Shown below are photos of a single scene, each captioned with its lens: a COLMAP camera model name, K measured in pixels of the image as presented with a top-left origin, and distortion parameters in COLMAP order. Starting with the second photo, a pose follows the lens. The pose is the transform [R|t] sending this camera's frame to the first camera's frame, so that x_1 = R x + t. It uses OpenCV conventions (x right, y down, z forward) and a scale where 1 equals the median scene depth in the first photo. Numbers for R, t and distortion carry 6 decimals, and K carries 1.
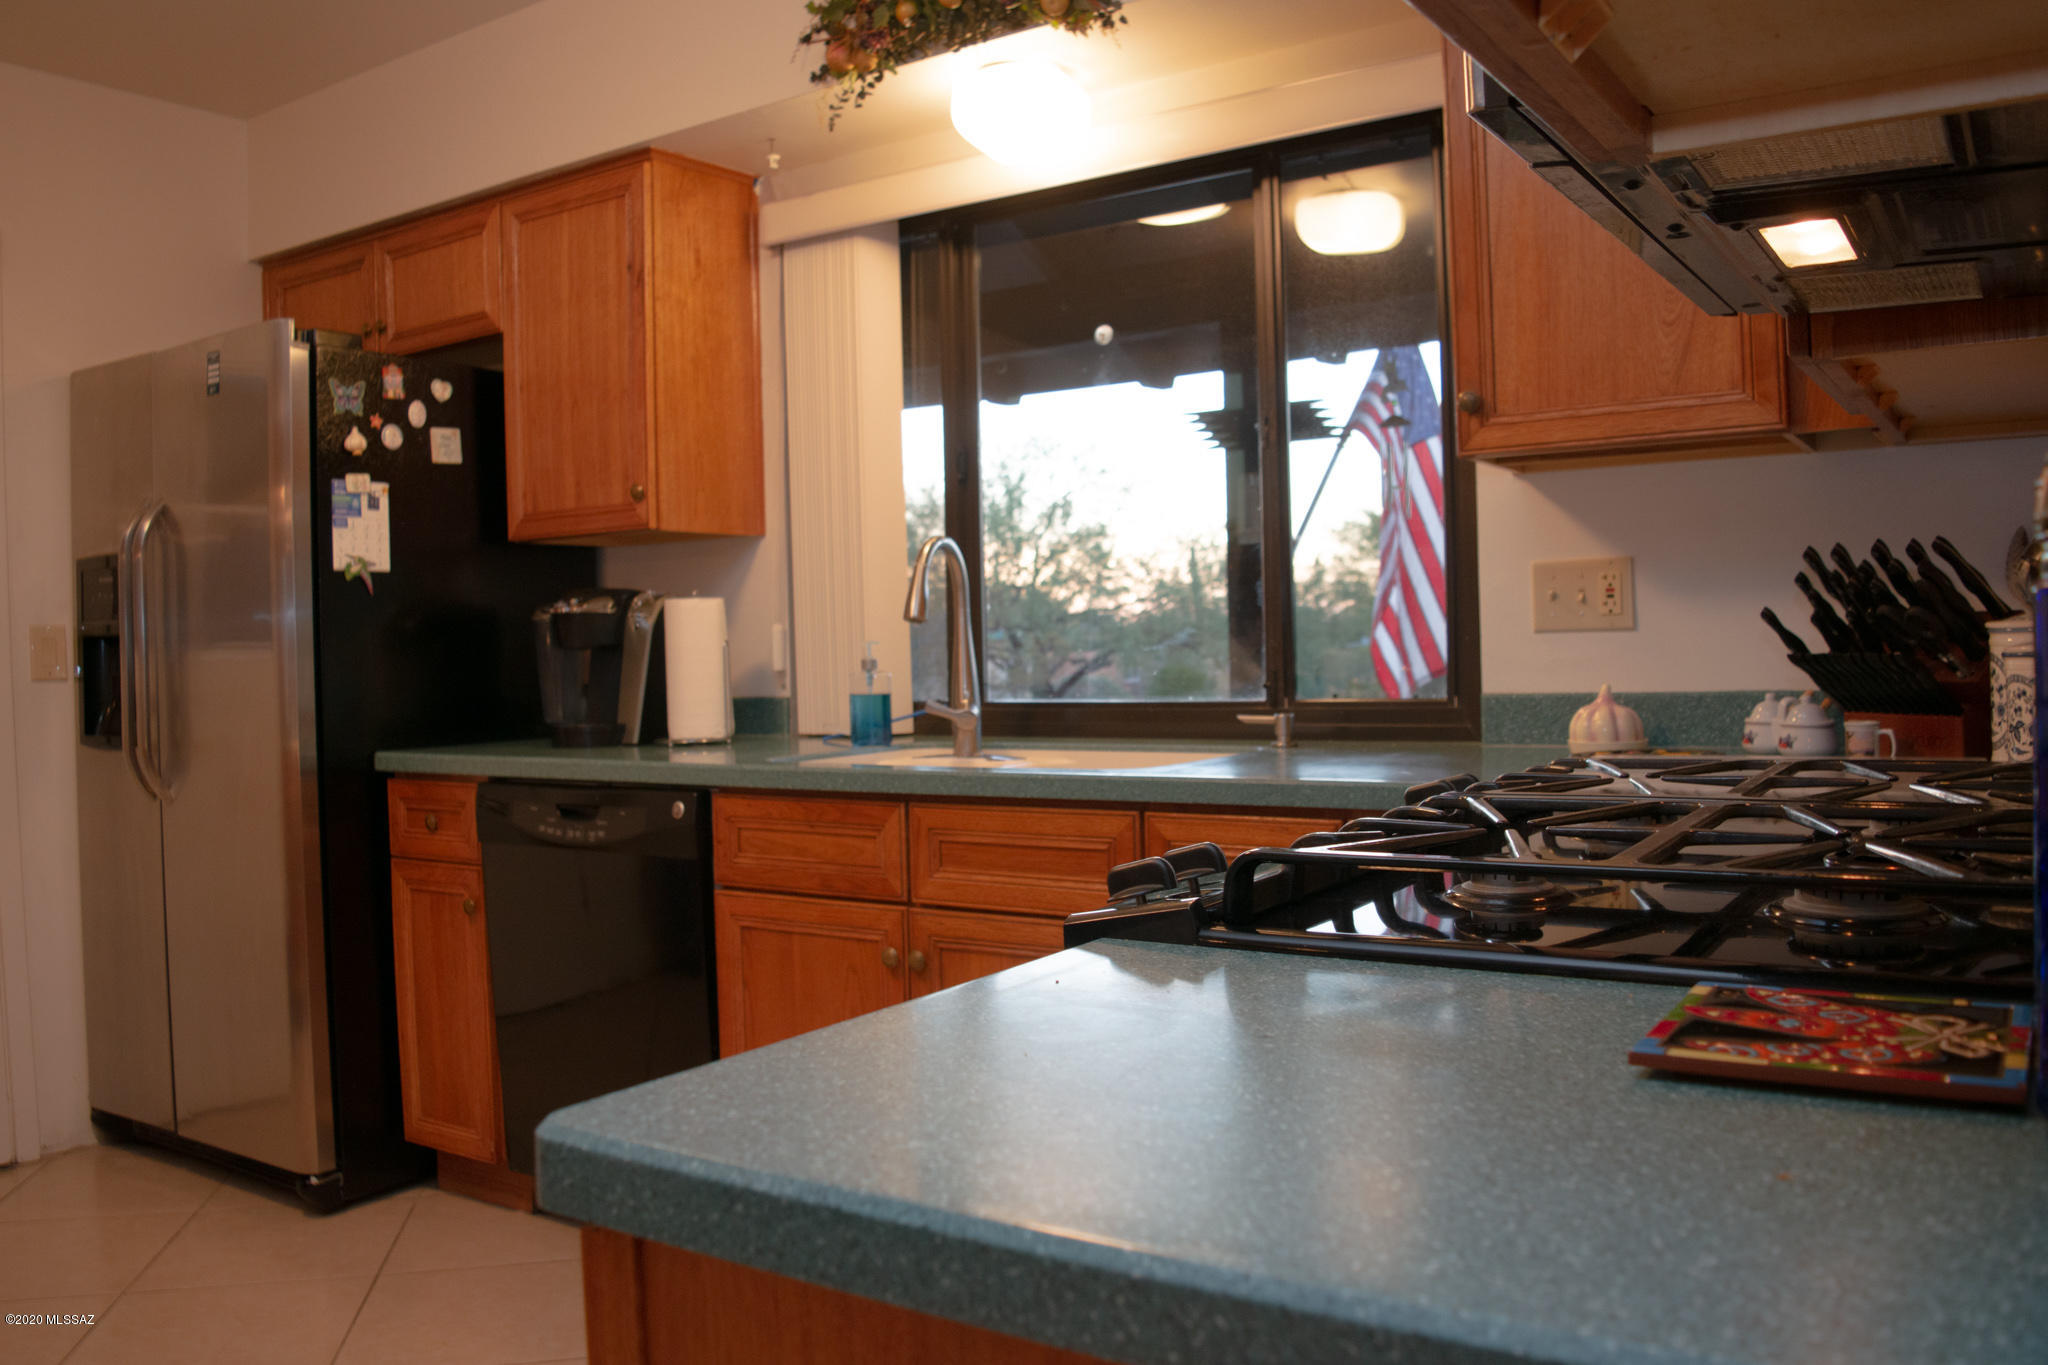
lens RADIAL K [[1637.4, 0, 1027.9], [0, 1637.4, 667.9], [0, 0, 1]] dist [-0.093465, 0.000596]
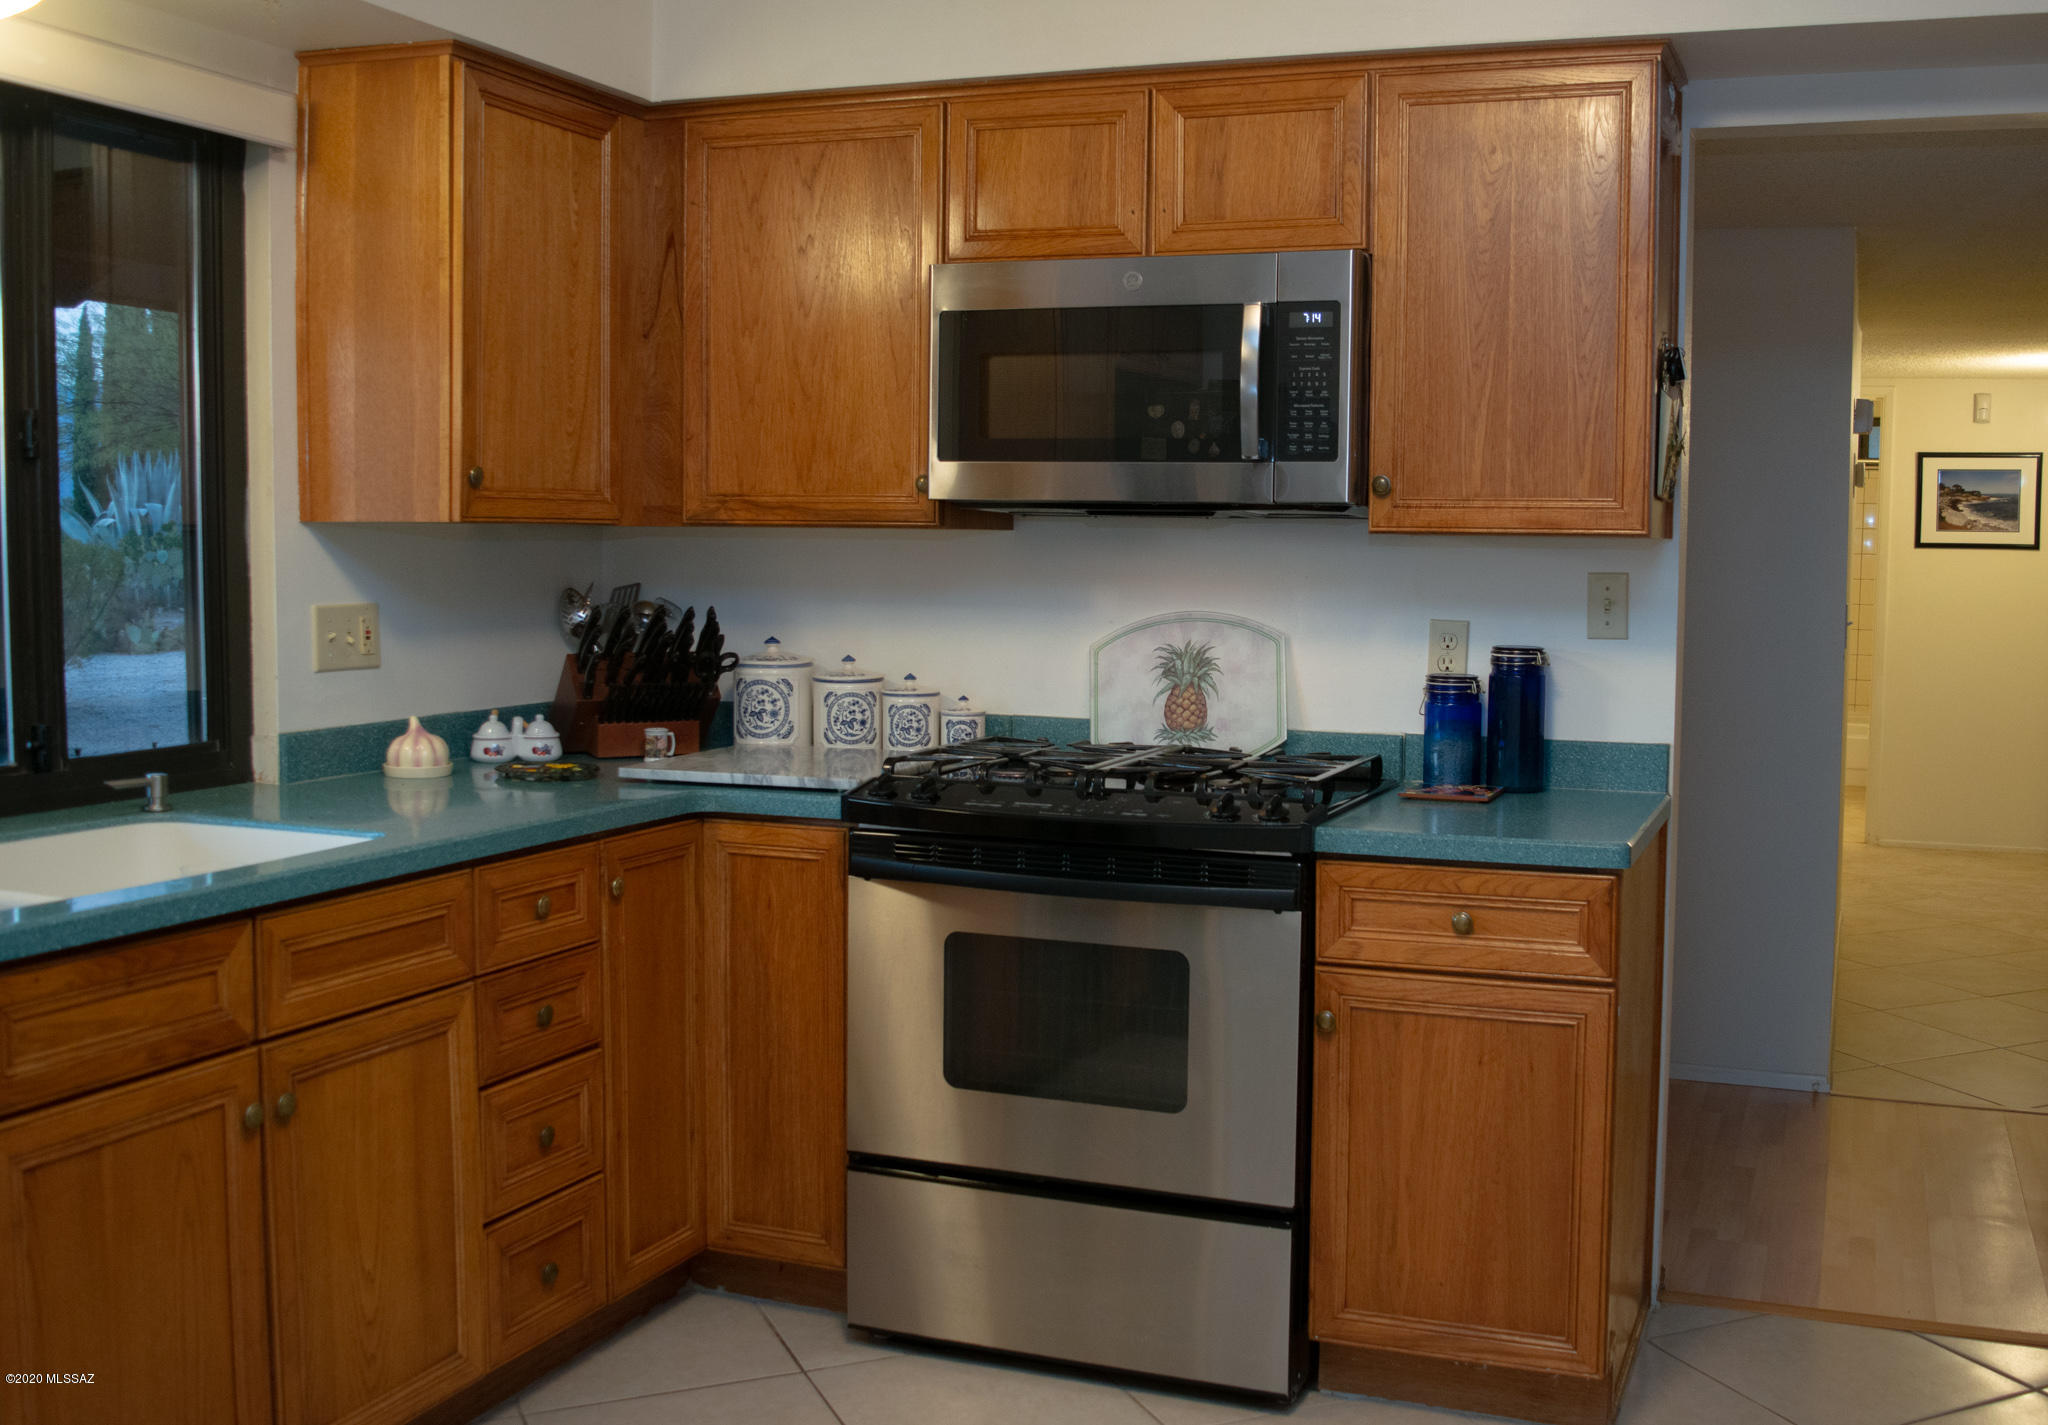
lens RADIAL K [[2081.1, 0, 1024.0], [0, 2081.1, 712.5], [0, 0, 1]] dist [-0.104322, 0.003792]
pose [[-0.198980, -0.056963, 0.978347, -1.046429], [0.013748, 0.998049, 0.060906, -0.068033], [-0.979907, 0.025569, -0.197809, 0.772402]]
